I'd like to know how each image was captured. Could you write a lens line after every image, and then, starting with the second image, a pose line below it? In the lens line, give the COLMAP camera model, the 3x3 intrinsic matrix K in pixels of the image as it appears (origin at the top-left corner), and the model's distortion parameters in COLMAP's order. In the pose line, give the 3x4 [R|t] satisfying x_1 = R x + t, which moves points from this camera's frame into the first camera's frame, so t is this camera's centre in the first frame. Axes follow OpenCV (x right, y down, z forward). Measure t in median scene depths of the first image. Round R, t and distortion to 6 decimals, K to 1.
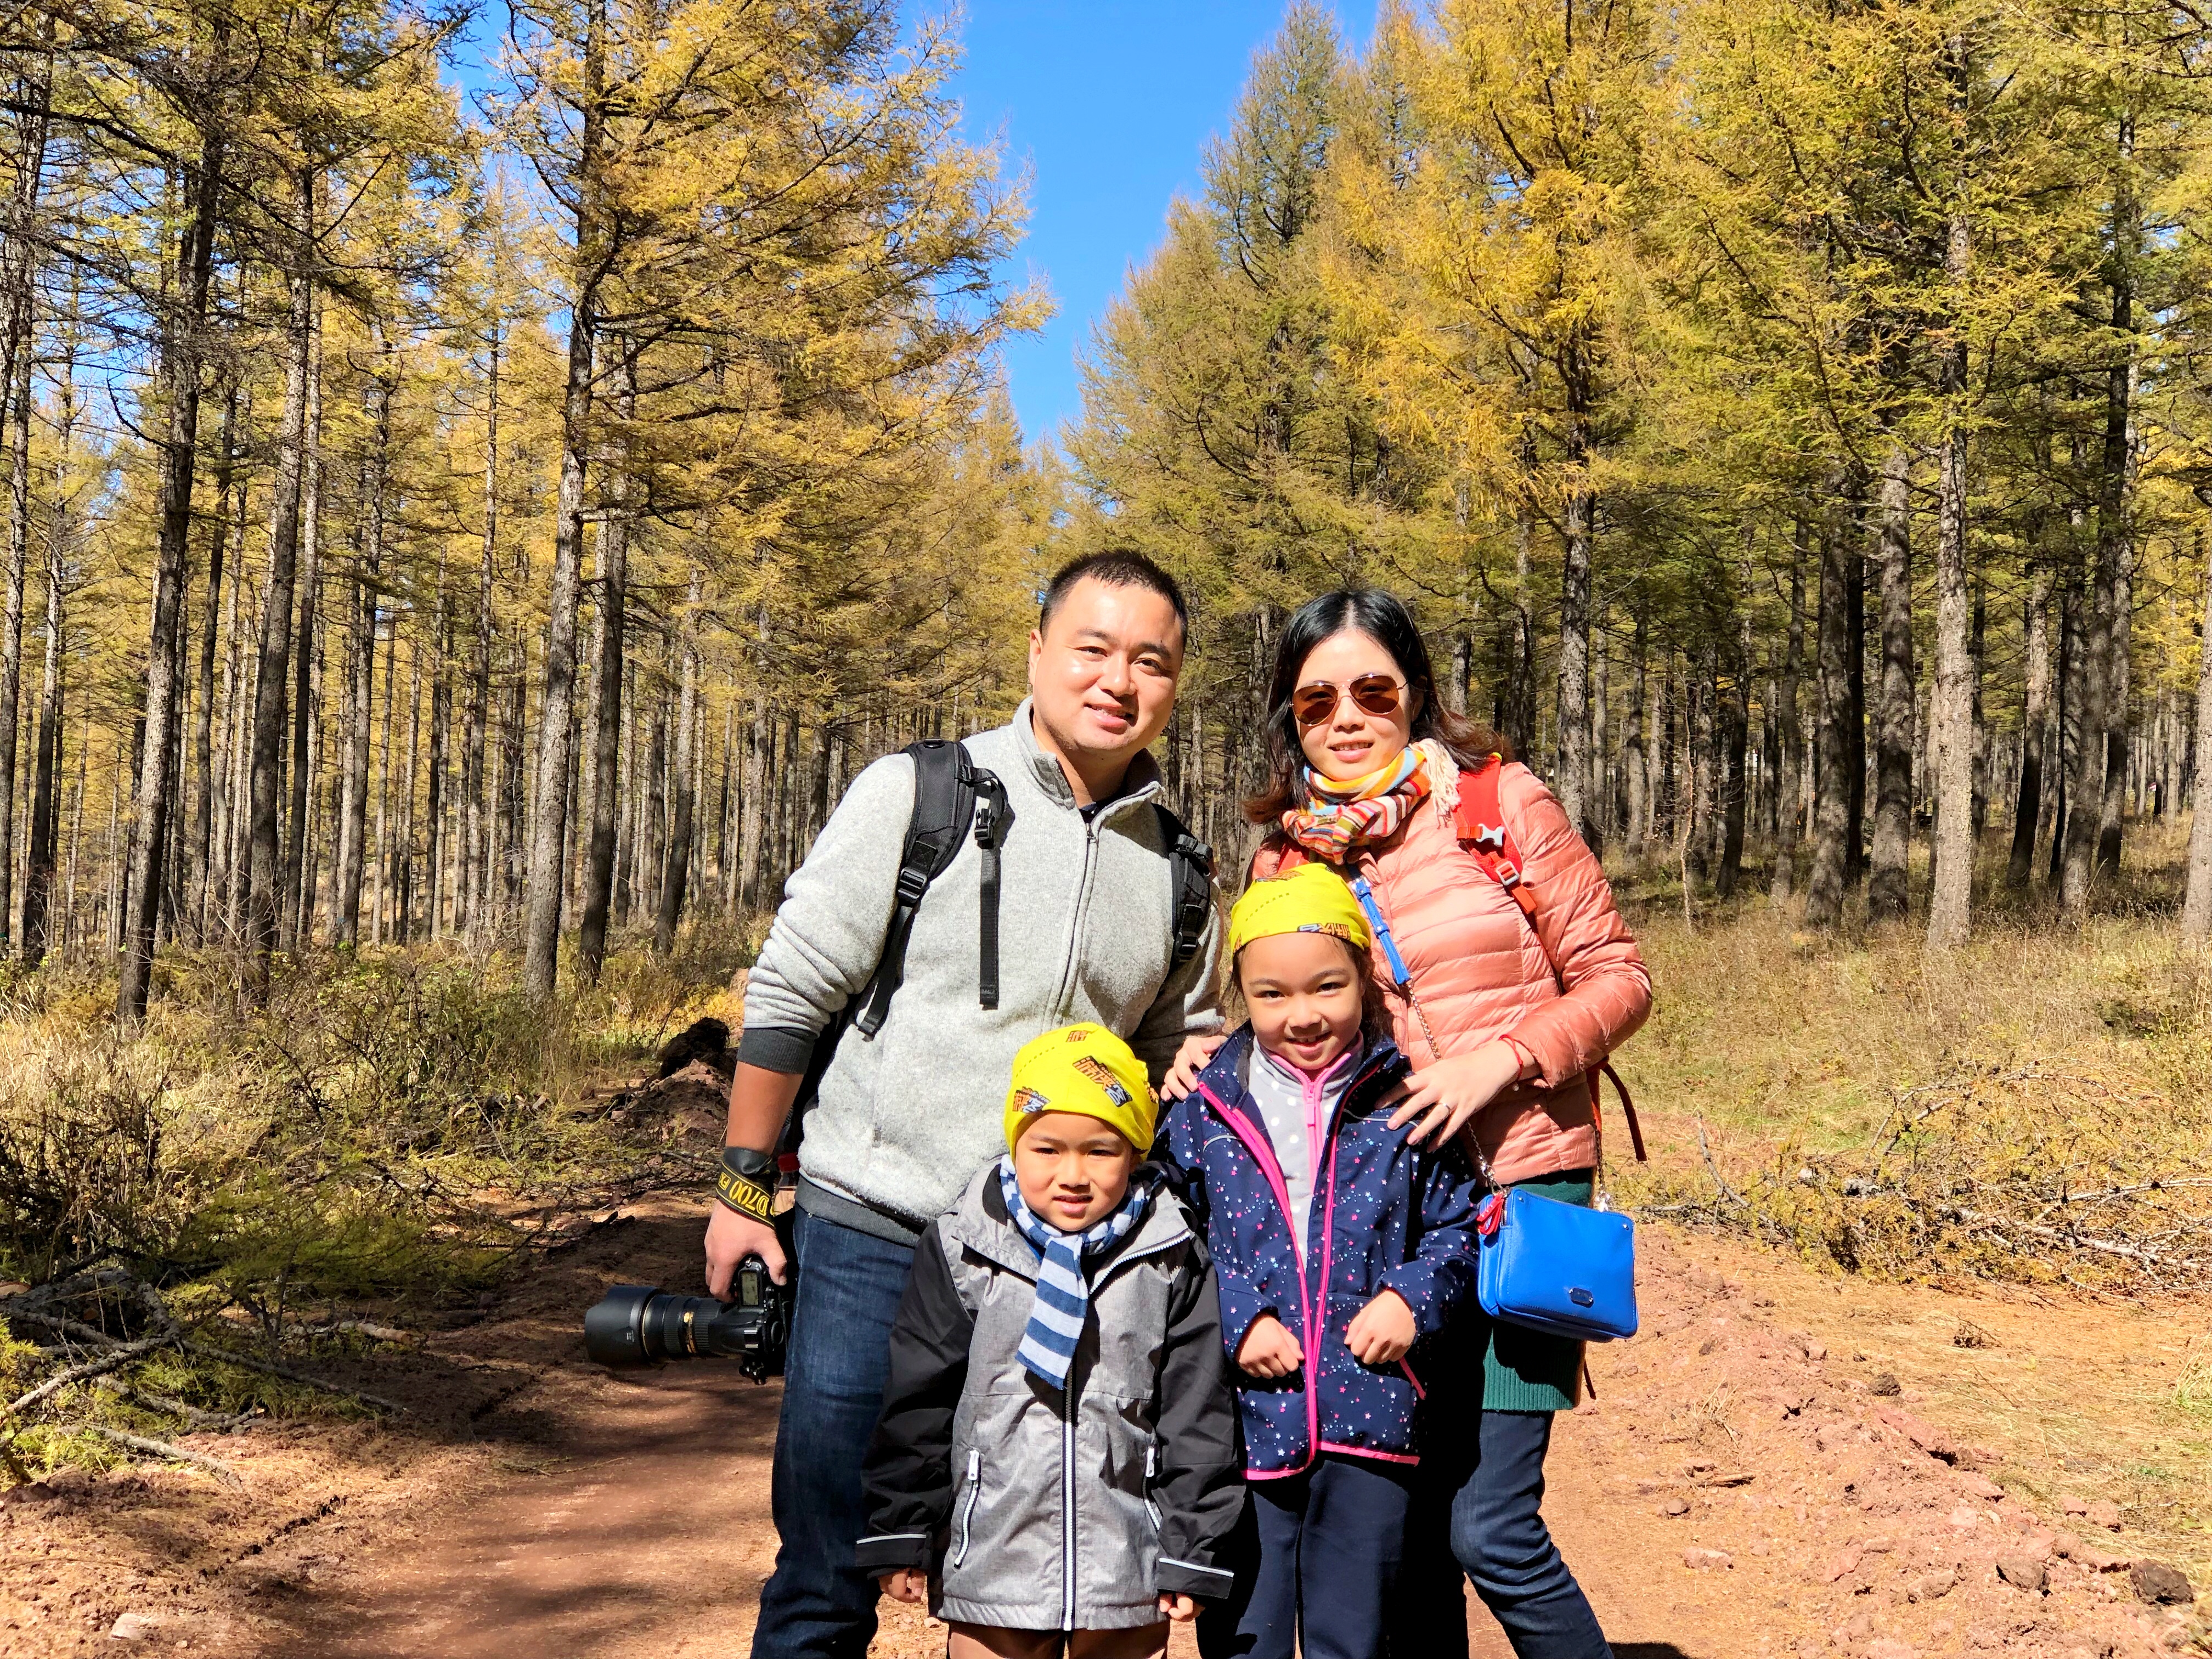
lens RADIAL K [[3626.1, 0, 1106.0], [0, 3626.1, 829.5], [0, 0, 1]] dist [0.099723, 0.038444]
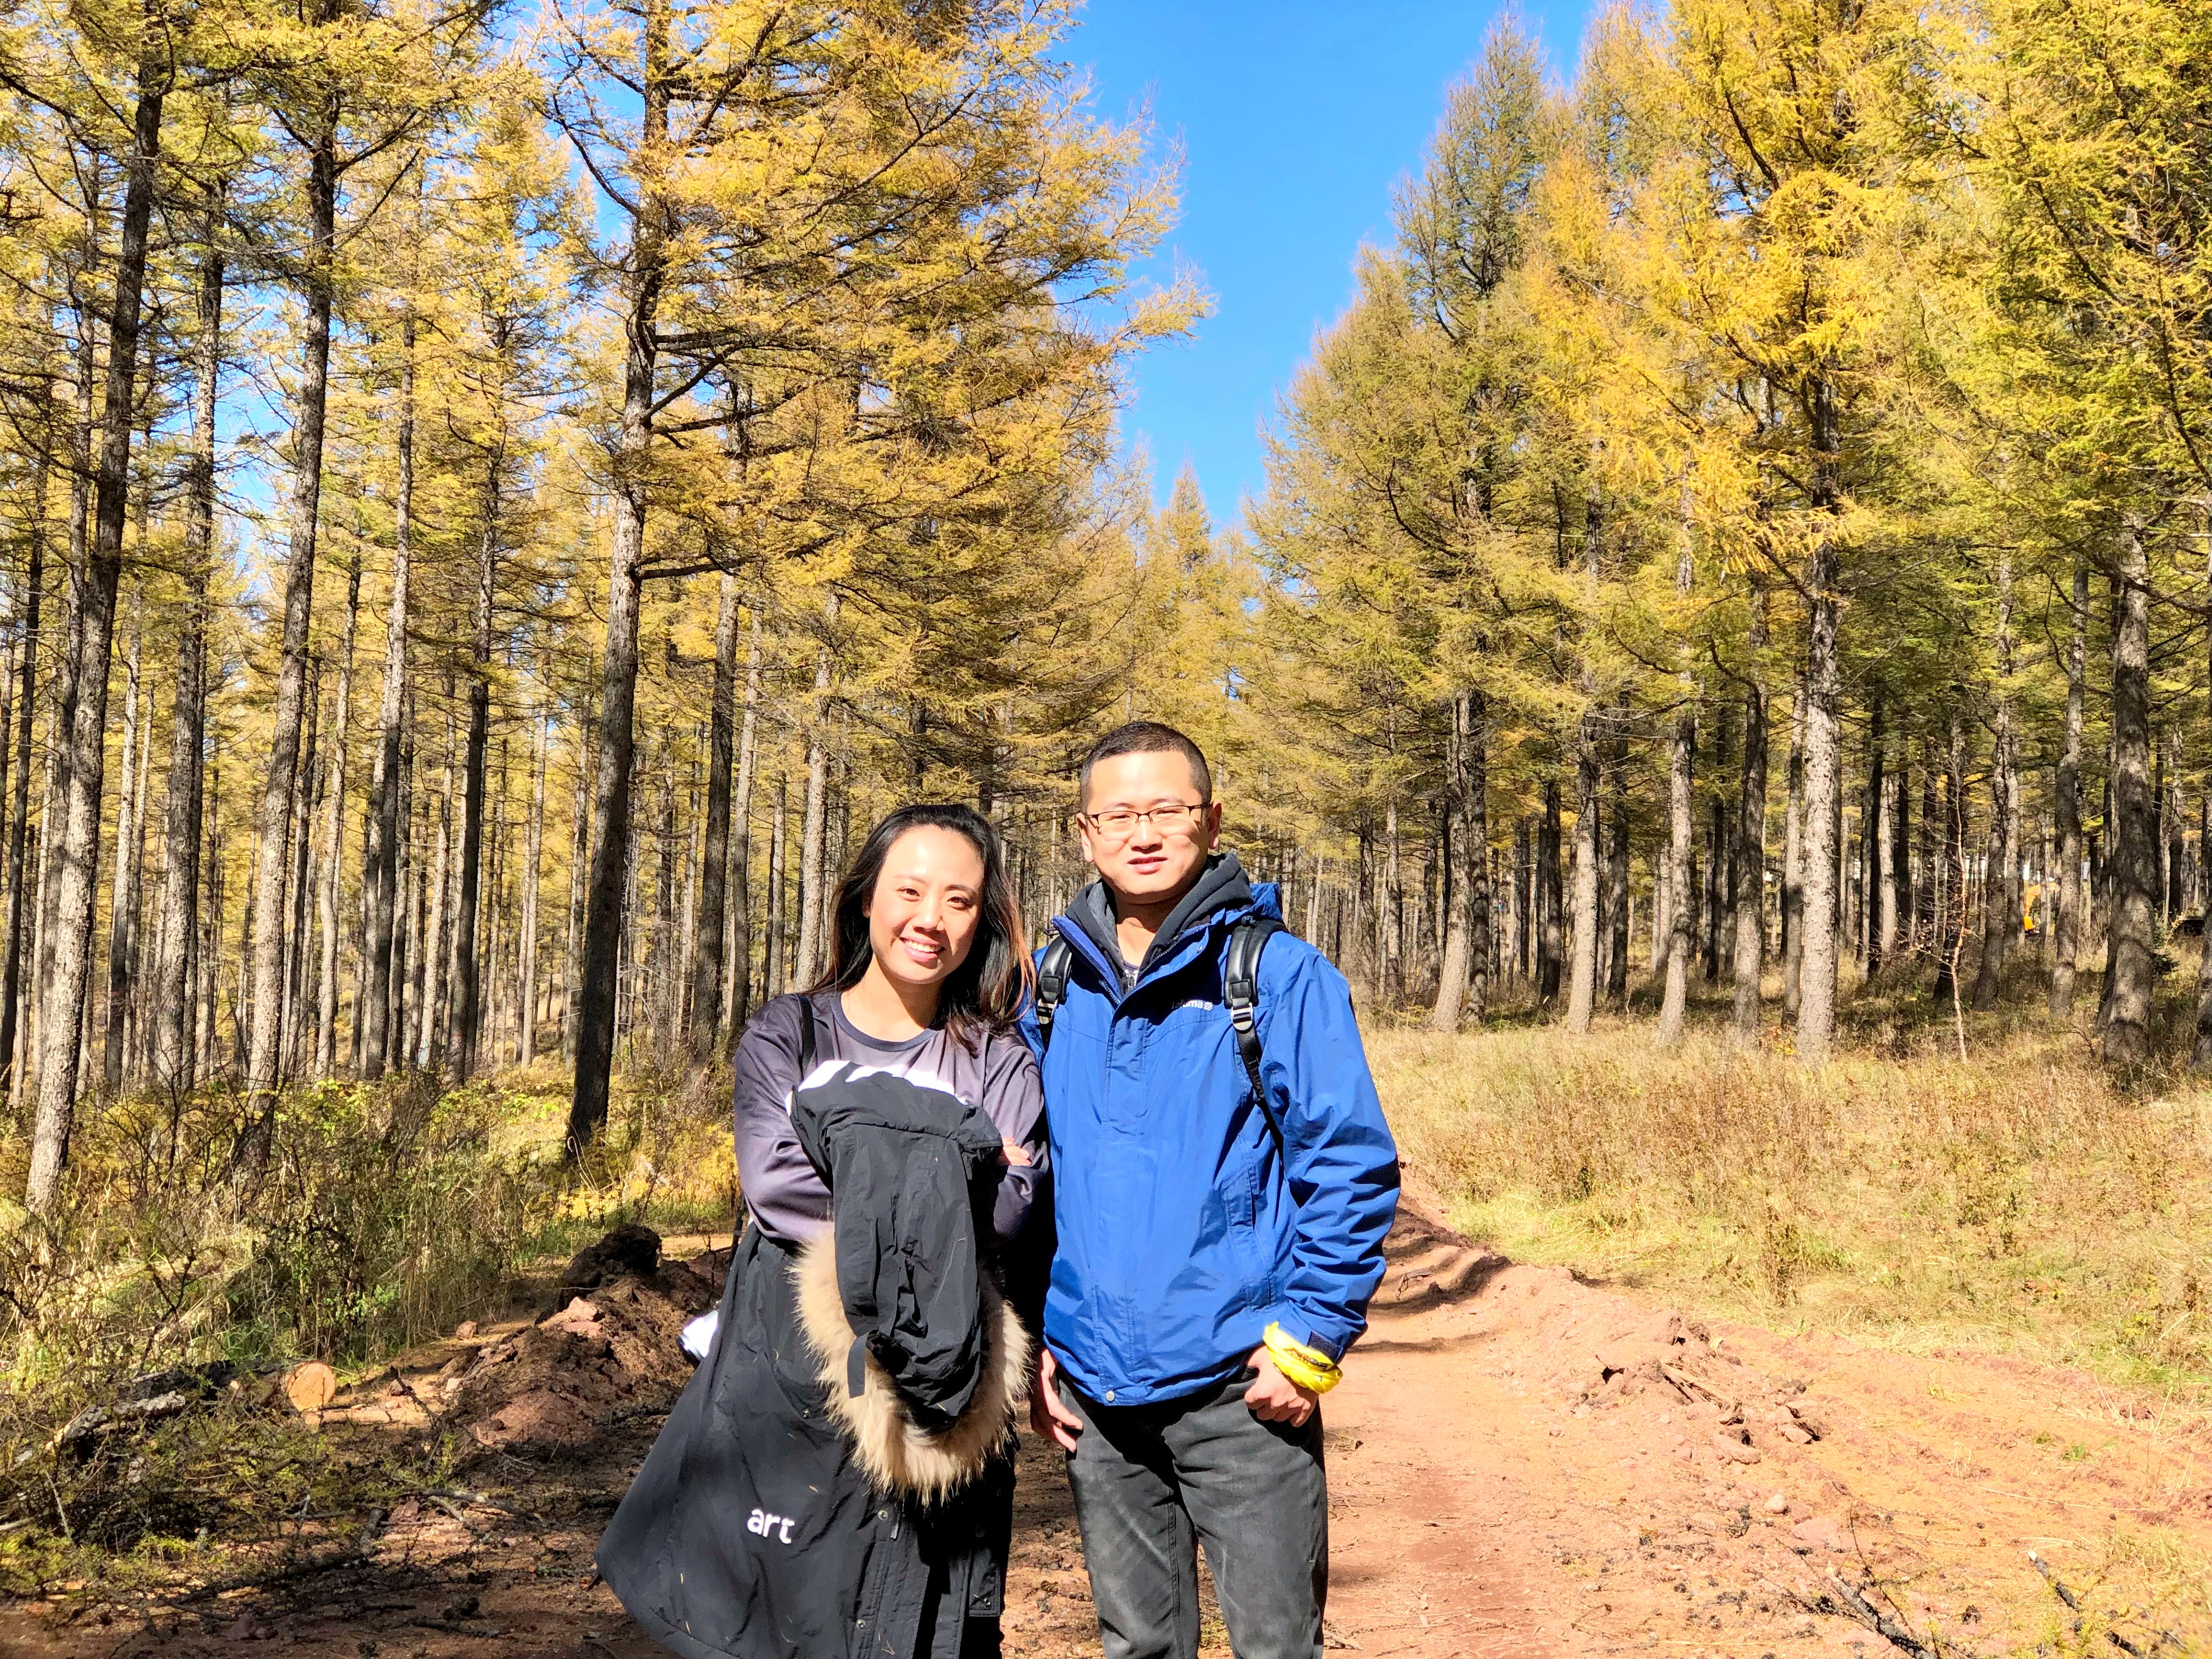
lens RADIAL K [[3626.6, 0, 938.4], [0, 3626.6, 1004.5], [0, 0, 1]] dist [-0.006099, -0.014881]
pose [[0.994873, -0.000686, -0.101133, 0.009204], [0.002604, 0.999819, 0.018839, -0.001475], [0.101102, -0.019006, 0.994695, 0.159733]]
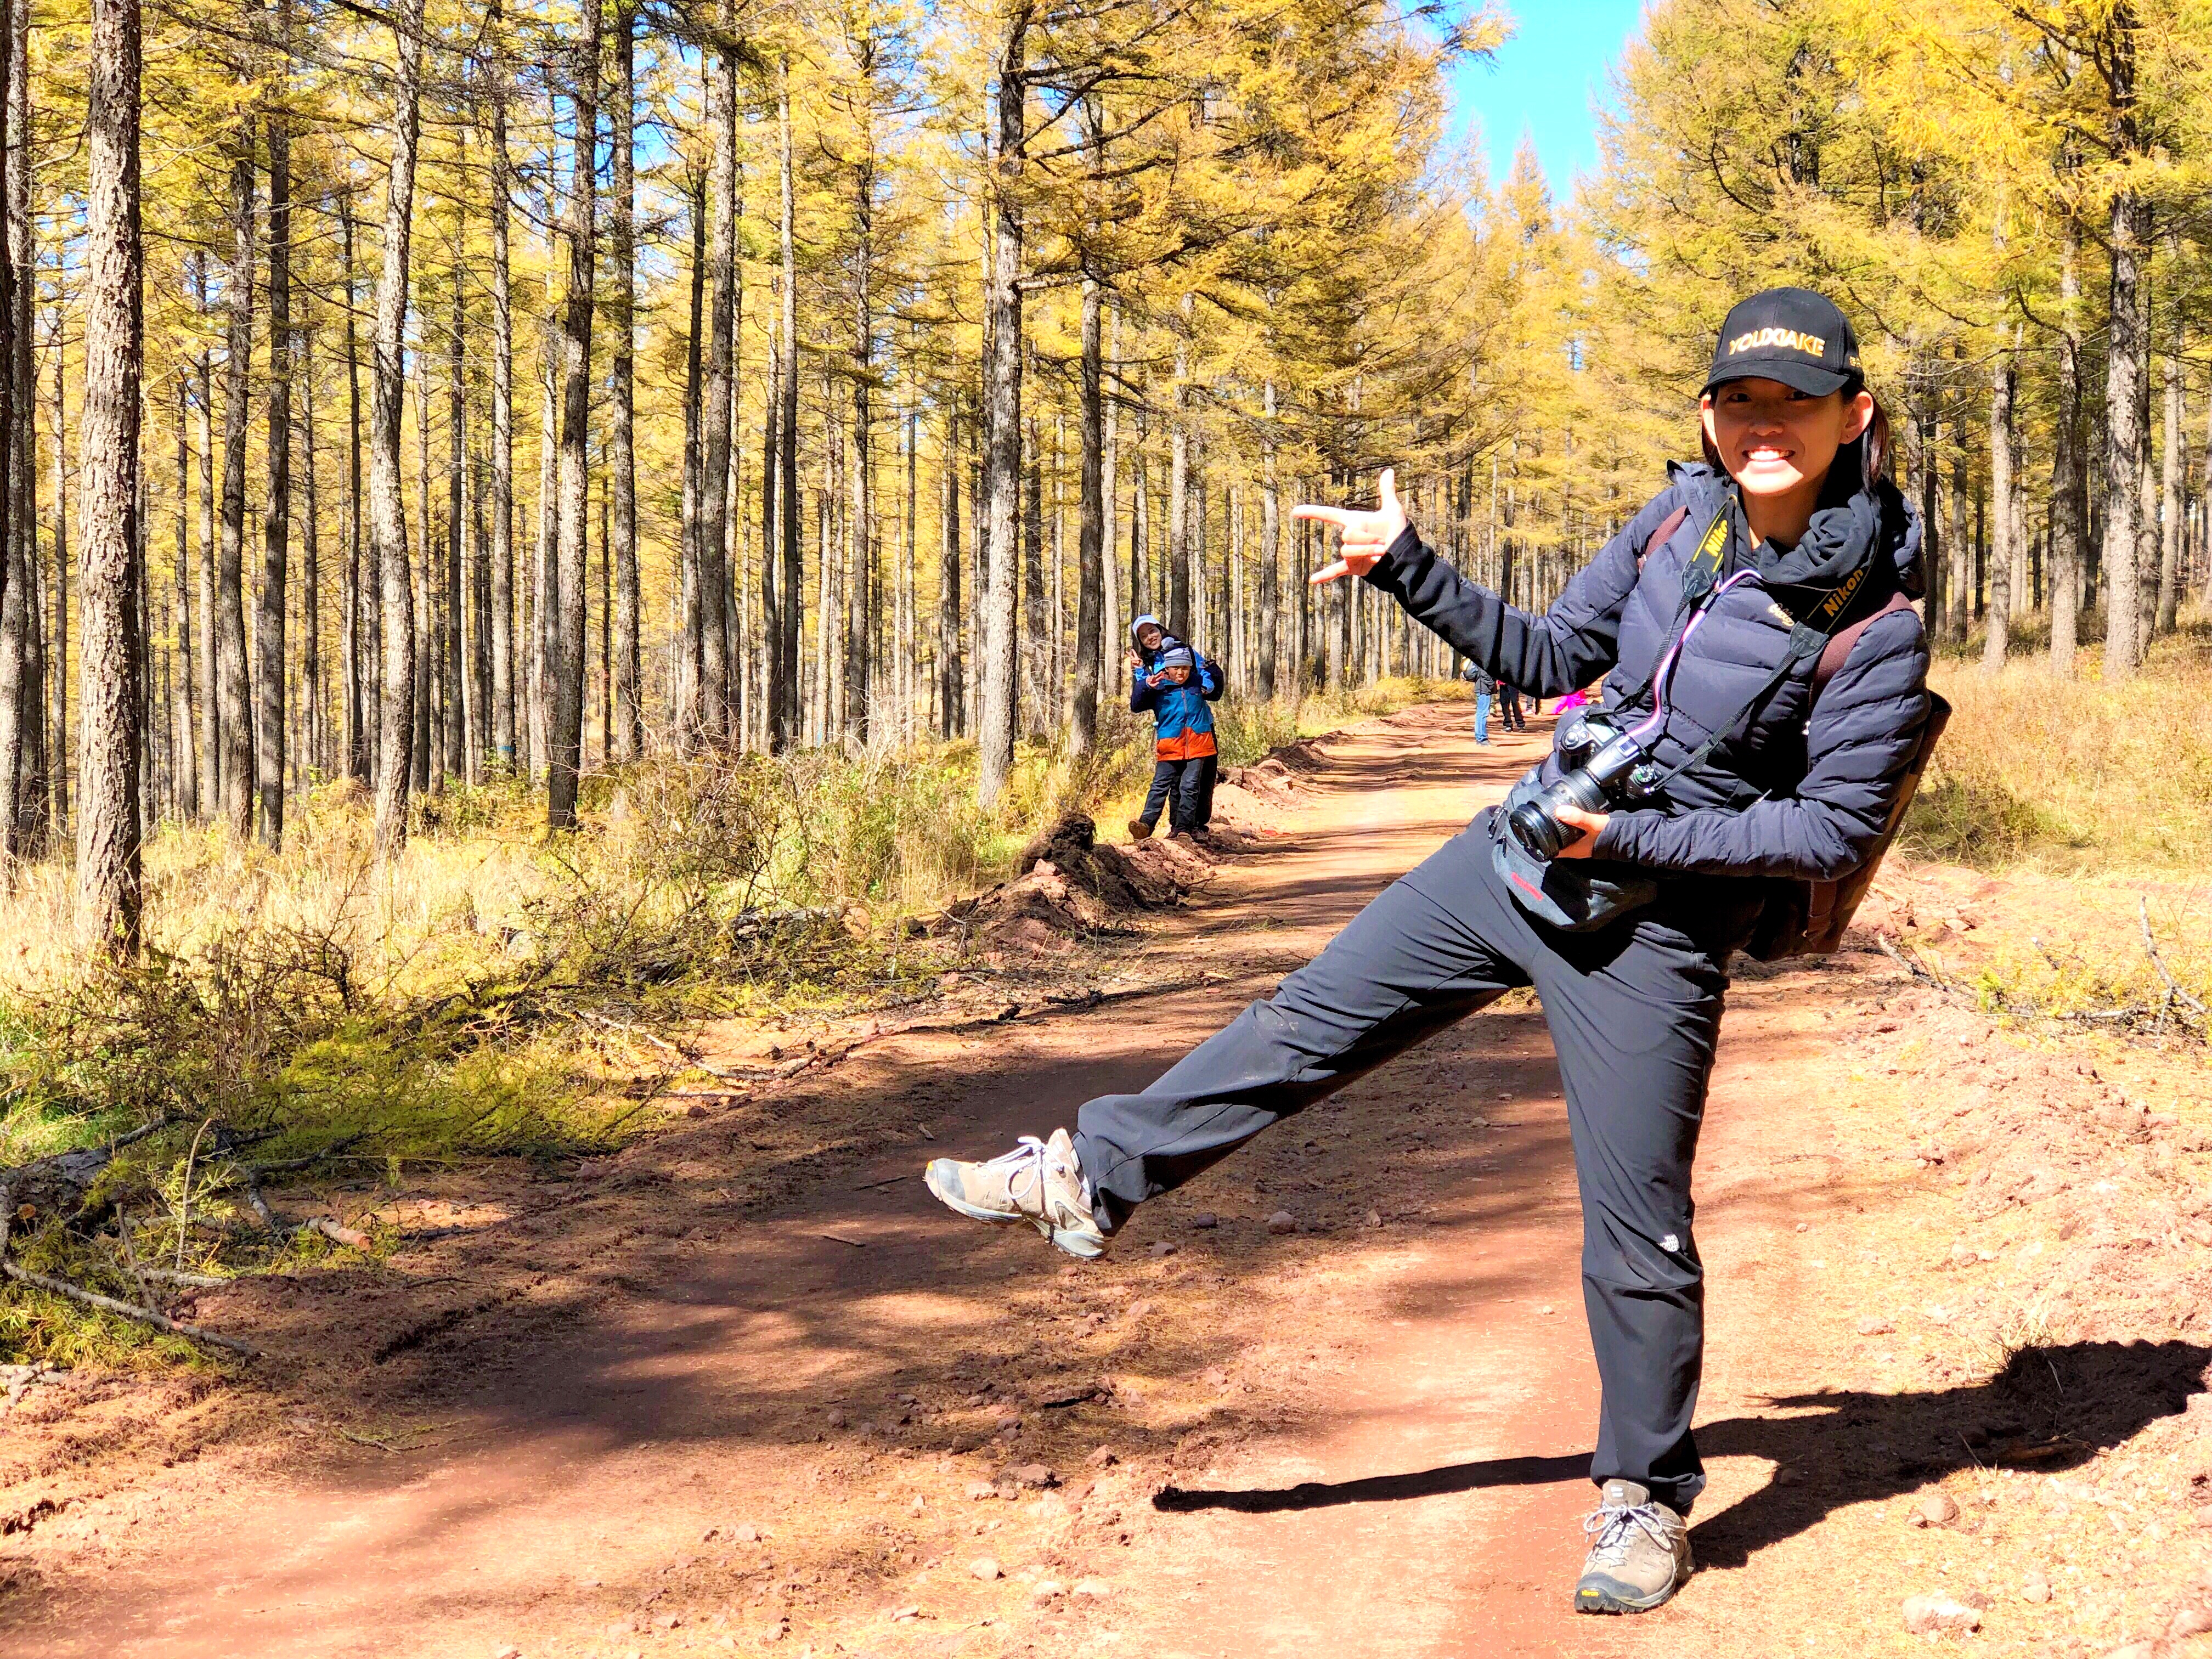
lens RADIAL K [[3647.6, 0, 1106.0], [0, 3647.6, 829.5], [0, 0, 1]] dist [-0.011337, 0.650075]
pose [[0.987314, -0.034127, -0.155071, 0.019582], [0.043301, 0.997482, 0.056170, 0.002893], [0.152763, -0.062172, 0.986305, 0.051718]]
